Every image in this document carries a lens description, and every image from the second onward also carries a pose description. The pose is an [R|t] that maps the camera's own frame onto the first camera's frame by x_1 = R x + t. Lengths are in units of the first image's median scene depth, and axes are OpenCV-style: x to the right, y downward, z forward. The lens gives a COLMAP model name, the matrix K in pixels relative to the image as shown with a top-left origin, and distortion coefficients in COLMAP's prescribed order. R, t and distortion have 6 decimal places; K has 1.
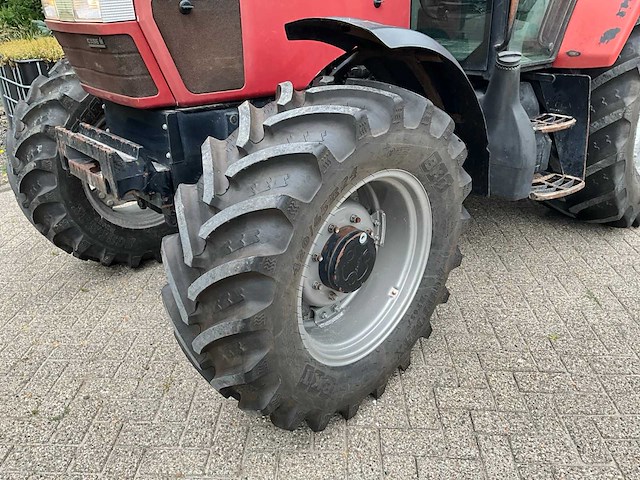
lens RADIAL K [[527.9, 0, 317.4], [0, 527.9, 241.5], [0, 0, 1]] dist [0.083894, -0.148421]
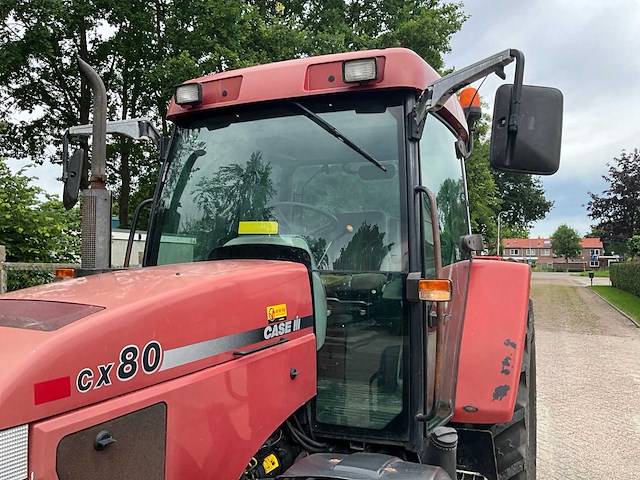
lens RADIAL K [[527.9, 0, 318.0], [0, 527.9, 241.4], [0, 0, 1]] dist [0.083894, -0.148421]
pose [[0.911741, 0.057637, 0.406703, -0.261865], [0.139537, 0.887771, -0.438625, -0.299008], [-0.386340, 0.456662, 0.801374, 0.215053]]
